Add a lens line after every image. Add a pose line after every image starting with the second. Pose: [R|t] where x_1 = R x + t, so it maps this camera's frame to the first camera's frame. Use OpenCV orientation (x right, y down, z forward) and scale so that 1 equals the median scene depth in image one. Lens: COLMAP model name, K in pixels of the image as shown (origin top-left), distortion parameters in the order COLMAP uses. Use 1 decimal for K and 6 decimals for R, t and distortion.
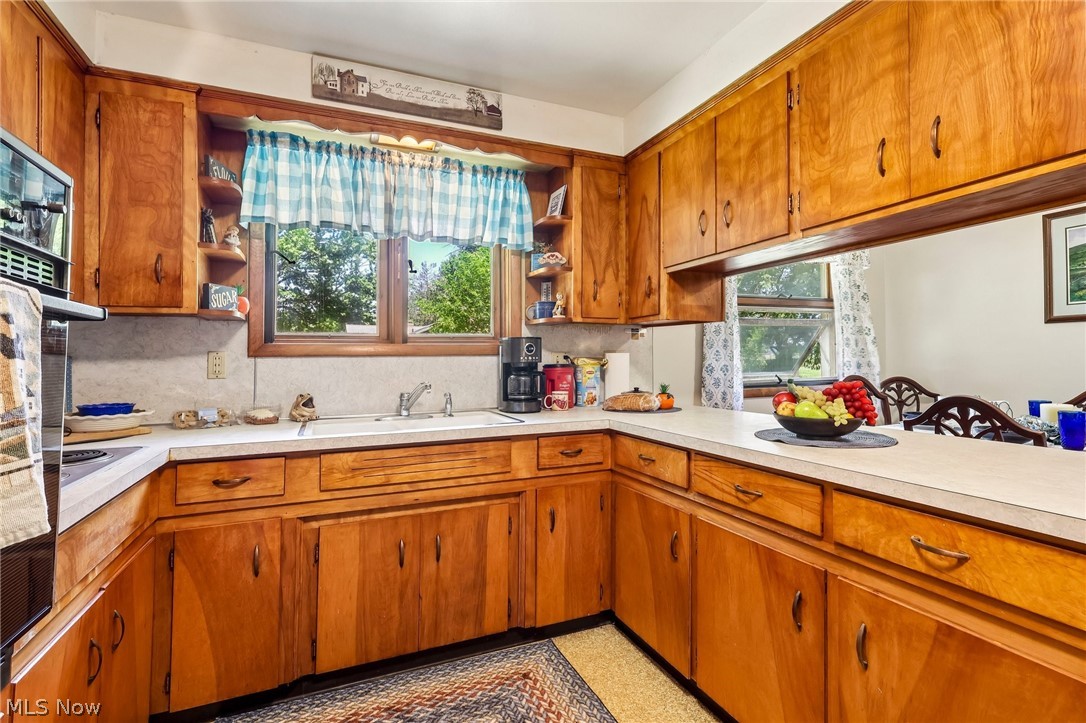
lens RADIAL K [[507.3, 0, 532.9], [0, 507.3, 332.6], [0, 0, 1]] dist [0.004371, 0.003070]
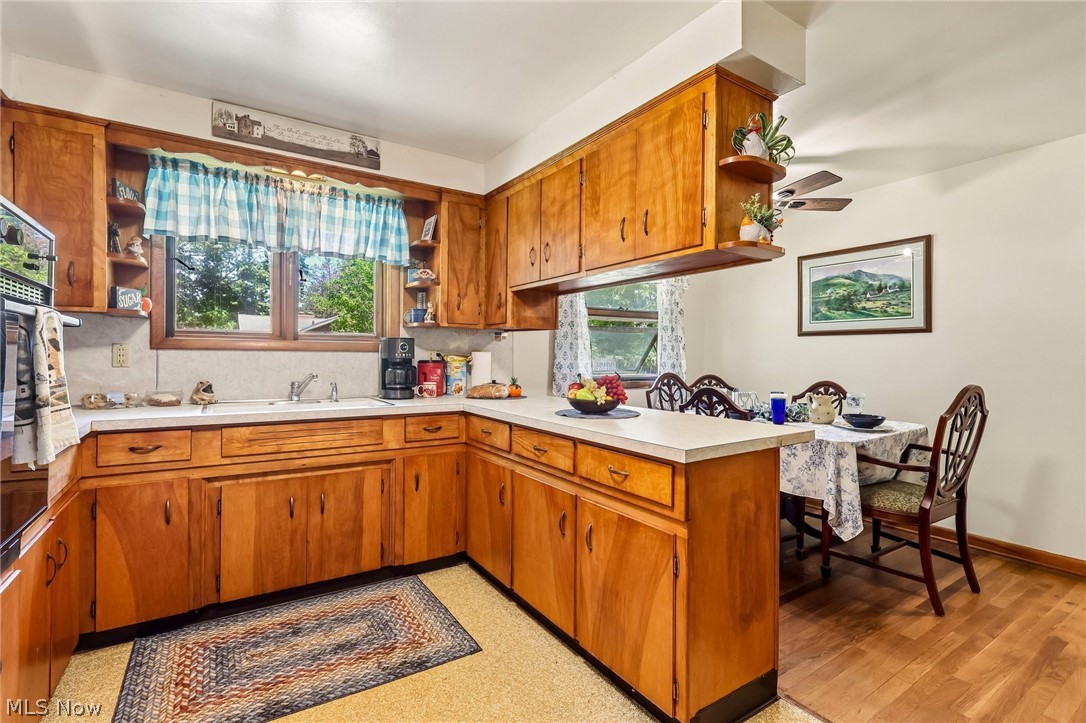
lens RADIAL K [[507.3, 0, 529.2], [0, 507.3, 358.5], [0, 0, 1]] dist [0.004371, 0.003070]
pose [[0.985532, 0.019180, 0.168399, 0.102873], [-0.029146, 0.997954, 0.056909, -0.023888], [-0.166963, -0.060994, 0.984075, -0.315315]]
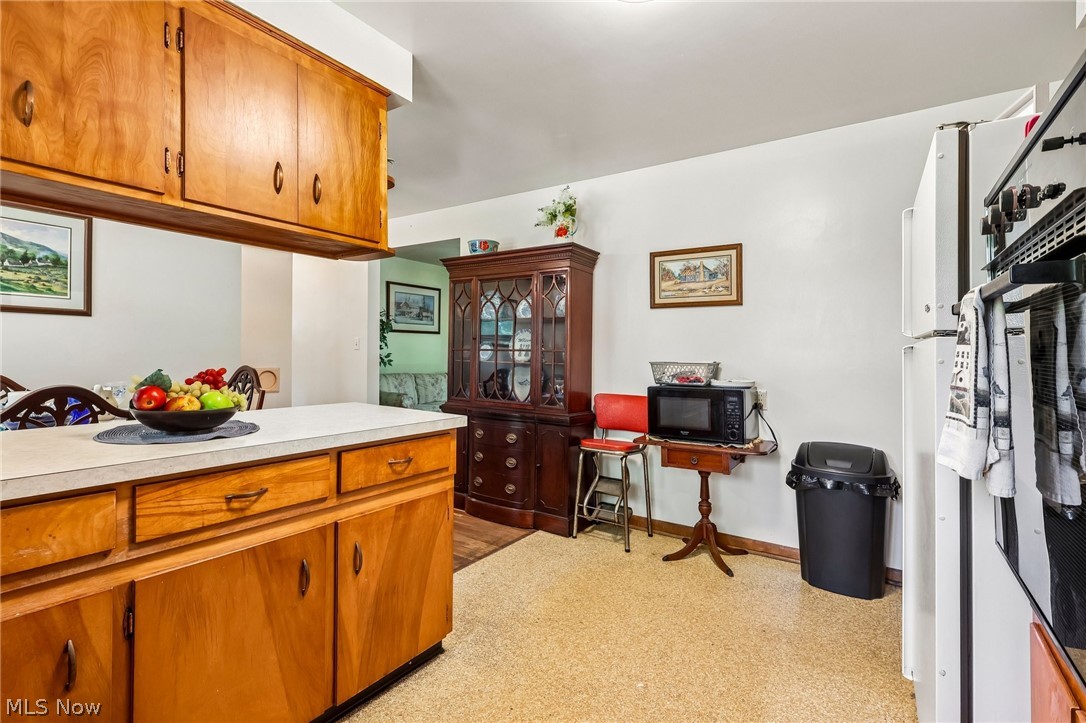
lens RADIAL K [[507.3, 0, 534.3], [0, 507.3, 358.8], [0, 0, 1]] dist [0.004371, 0.003070]
pose [[-0.540346, -0.006196, 0.841420, -0.447572], [-0.053119, 0.998230, -0.026761, 0.051081], [-0.839765, -0.059156, -0.539719, 0.797796]]
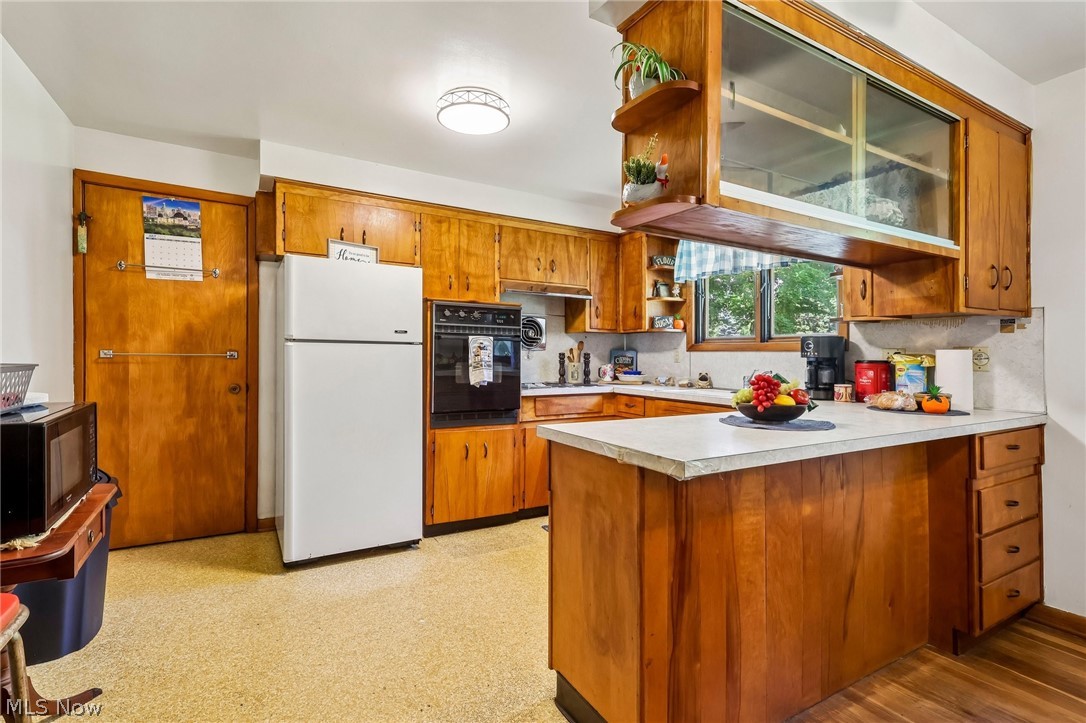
lens RADIAL K [[507.3, 0, 543.7], [0, 507.3, 362.1], [0, 0, 1]] dist [0.004371, 0.003070]
pose [[0.115098, 0.027162, -0.992983, 1.333446], [0.043087, 0.998549, 0.032308, 0.004694], [0.992419, -0.046503, 0.113760, 0.279816]]
